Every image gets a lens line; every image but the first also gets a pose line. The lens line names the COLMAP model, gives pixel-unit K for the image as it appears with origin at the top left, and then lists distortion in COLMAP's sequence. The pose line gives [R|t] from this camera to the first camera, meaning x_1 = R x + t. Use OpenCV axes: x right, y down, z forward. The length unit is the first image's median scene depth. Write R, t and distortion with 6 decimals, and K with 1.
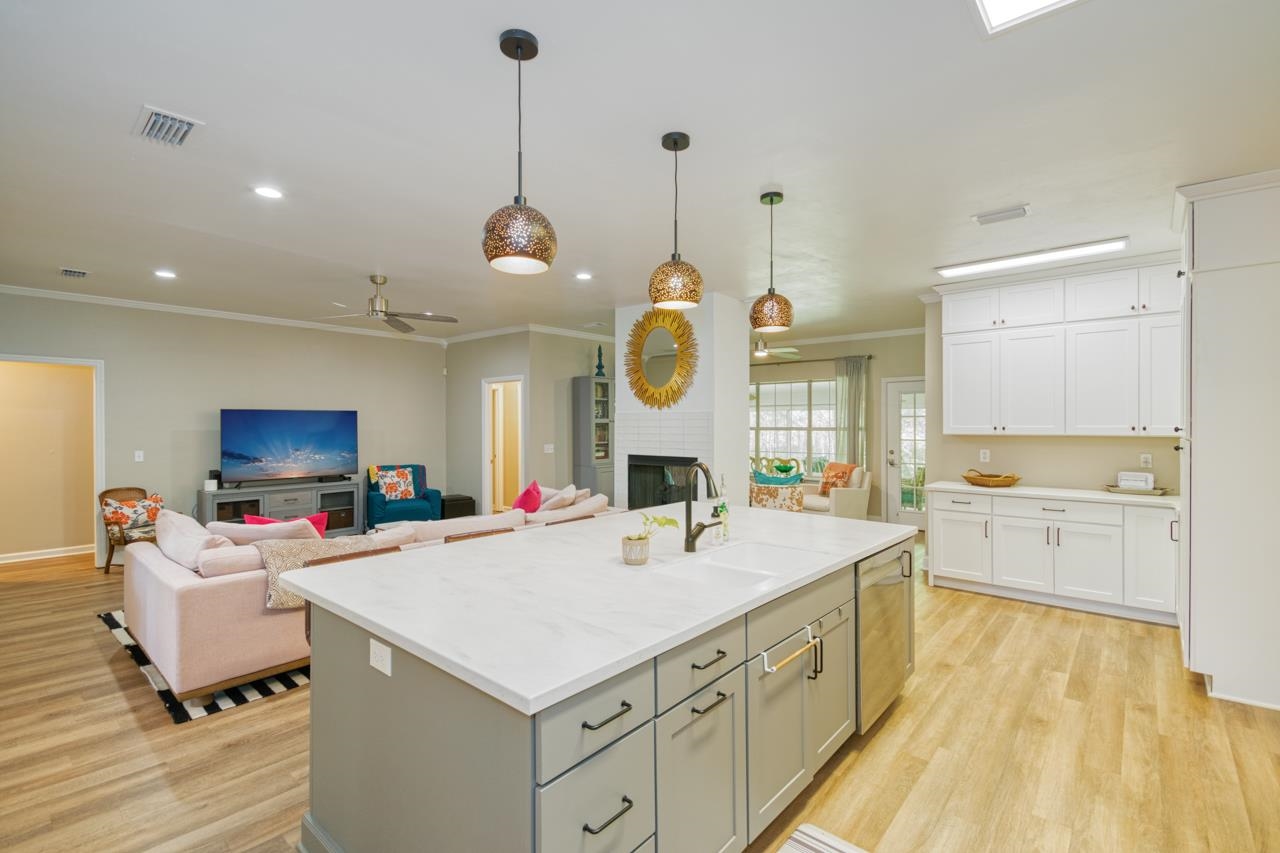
lens RADIAL K [[571.1, 0, 640.0], [0, 571.1, 426.5], [0, 0, 1]] dist [0.032444, -0.016852]
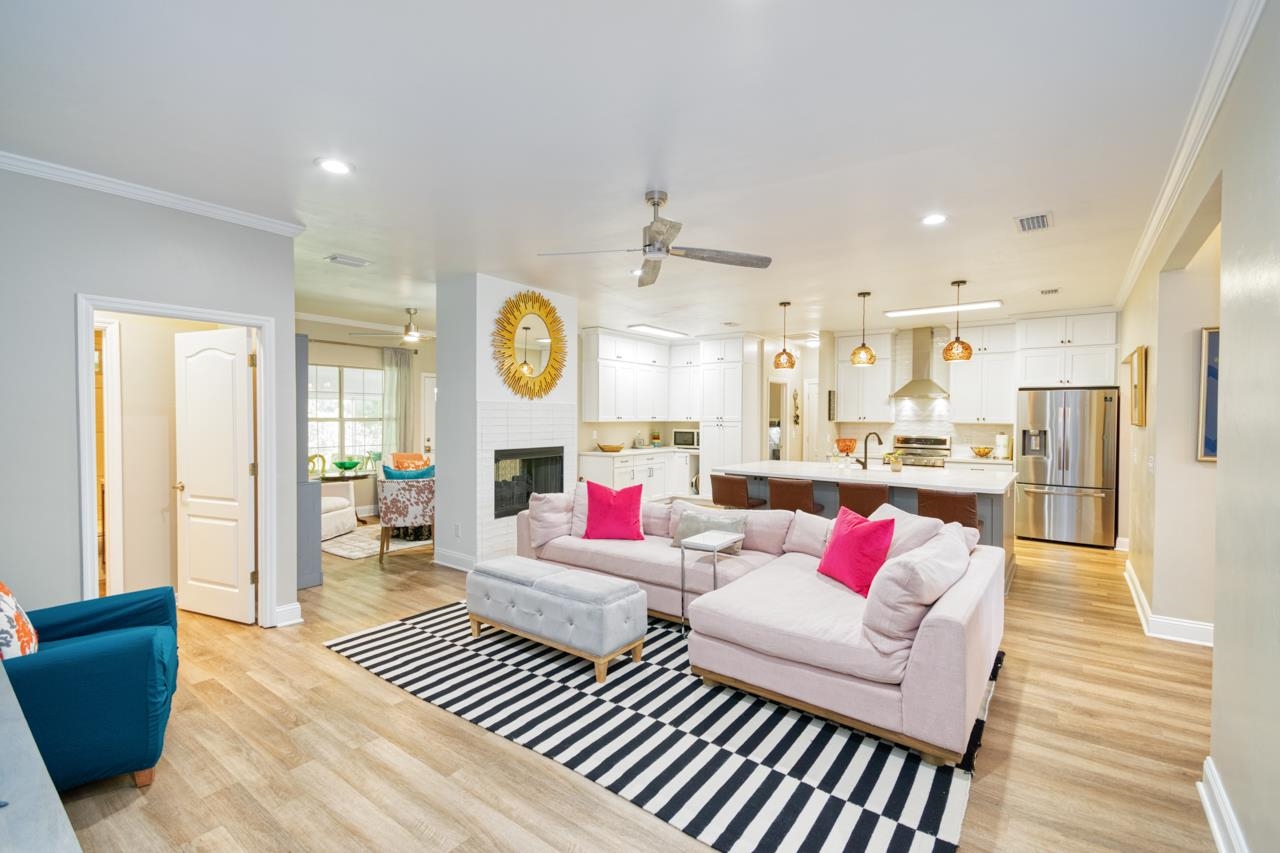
lens RADIAL K [[566.0, 0, 635.4], [0, 566.0, 426.0], [0, 0, 1]] dist [0.001181, 0.000259]
pose [[-0.062550, -0.017027, 0.997897, -1.704292], [-0.000230, 0.999855, 0.017046, -0.003261], [-0.998042, 0.000836, -0.062545, 1.625729]]
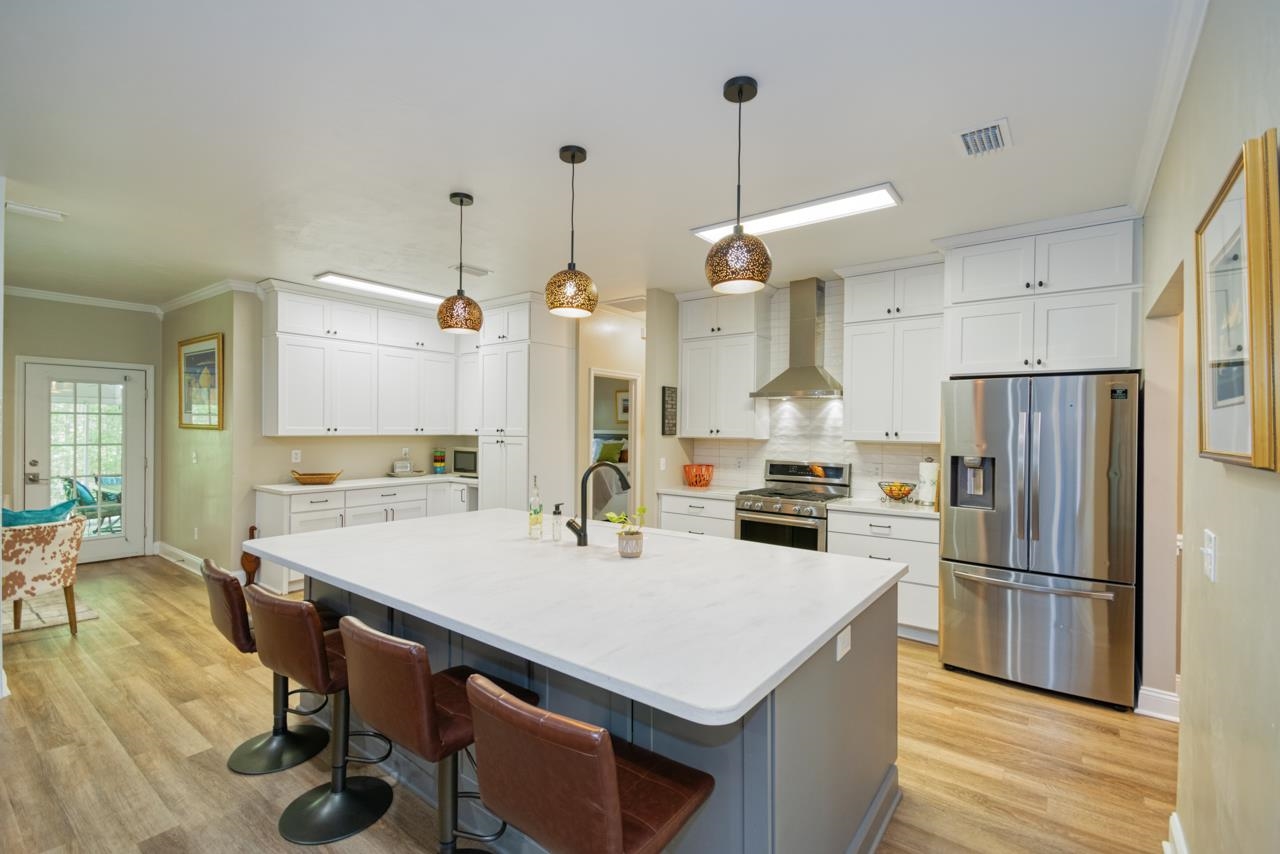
lens RADIAL K [[568.2, 0, 643.8], [0, 568.2, 429.4], [0, 0, 1]] dist [0.009640, -0.000210]
pose [[-0.066106, -0.001464, 0.997812, -0.764096], [-0.004775, 0.999988, 0.001150, -0.002456], [-0.997801, -0.004688, -0.066112, 0.738594]]
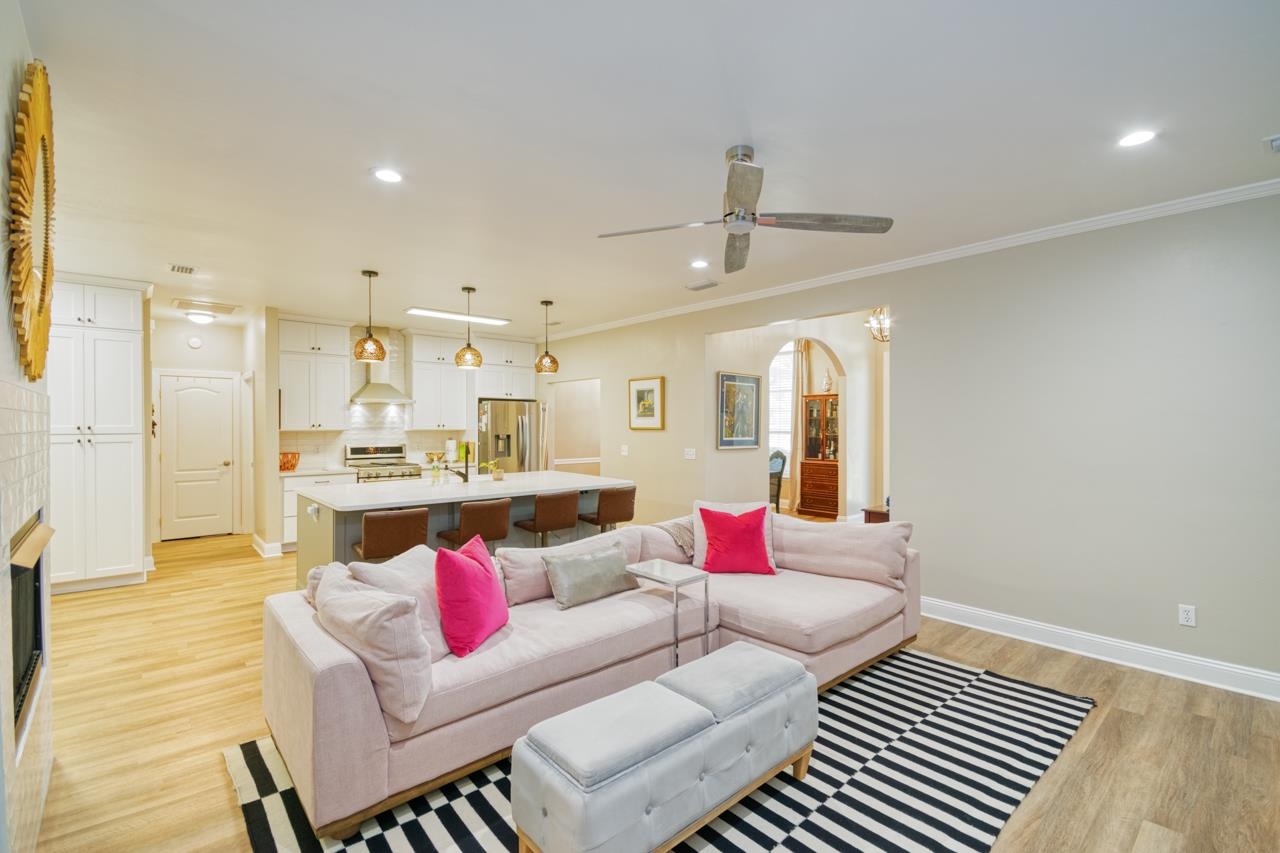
lens RADIAL K [[571.1, 0, 640.0], [0, 571.1, 426.5], [0, 0, 1]] dist [0.032444, -0.016852]
pose [[-0.990854, 0.000518, 0.134937, -0.664988], [0.001758, 0.999957, 0.009071, -0.009970], [-0.134927, 0.009225, -0.990813, 2.372380]]
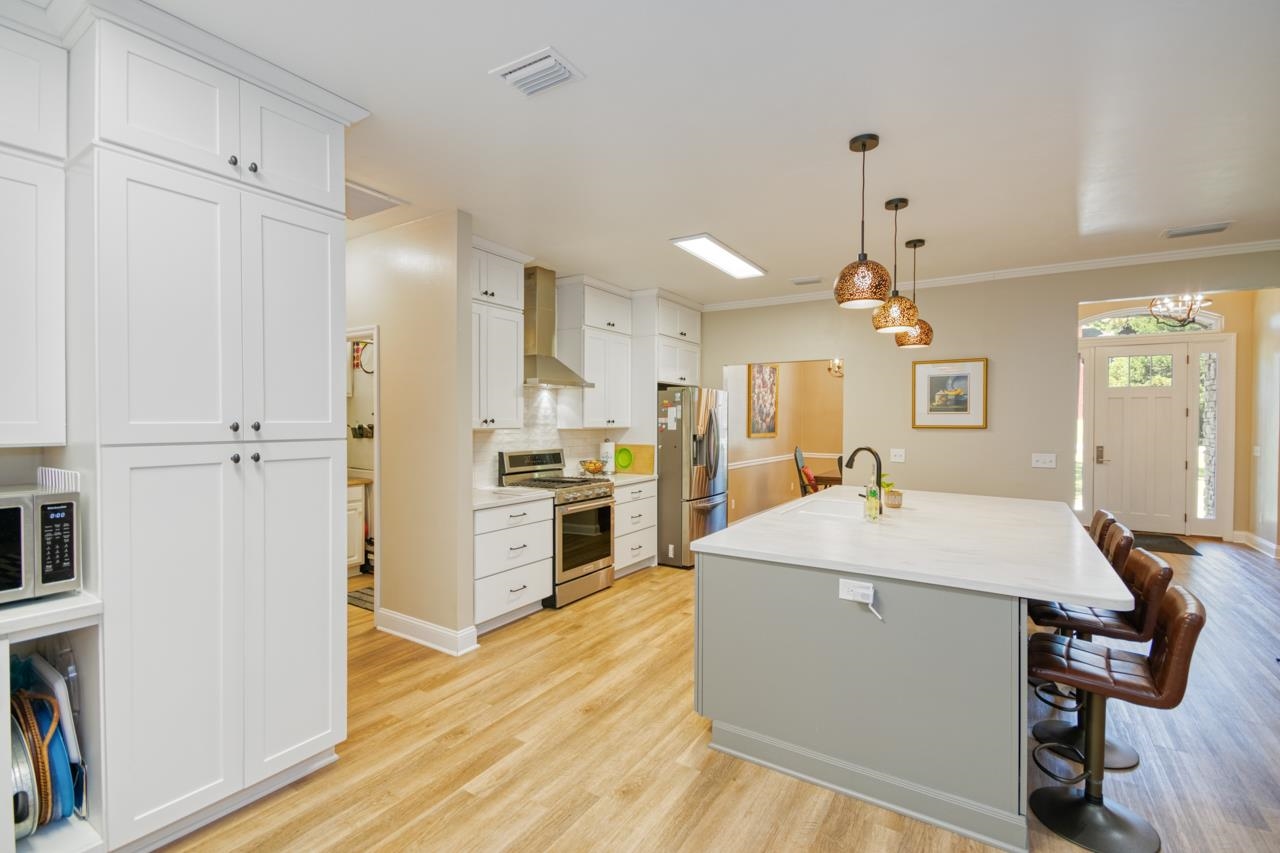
lens RADIAL K [[566.0, 0, 635.4], [0, 566.0, 426.0], [0, 0, 1]] dist [0.001181, 0.000259]
pose [[-0.990212, -0.002699, -0.139545, 0.650663], [-0.005116, 0.999843, 0.016962, -0.008442], [0.139478, 0.017510, -0.990070, 1.729750]]
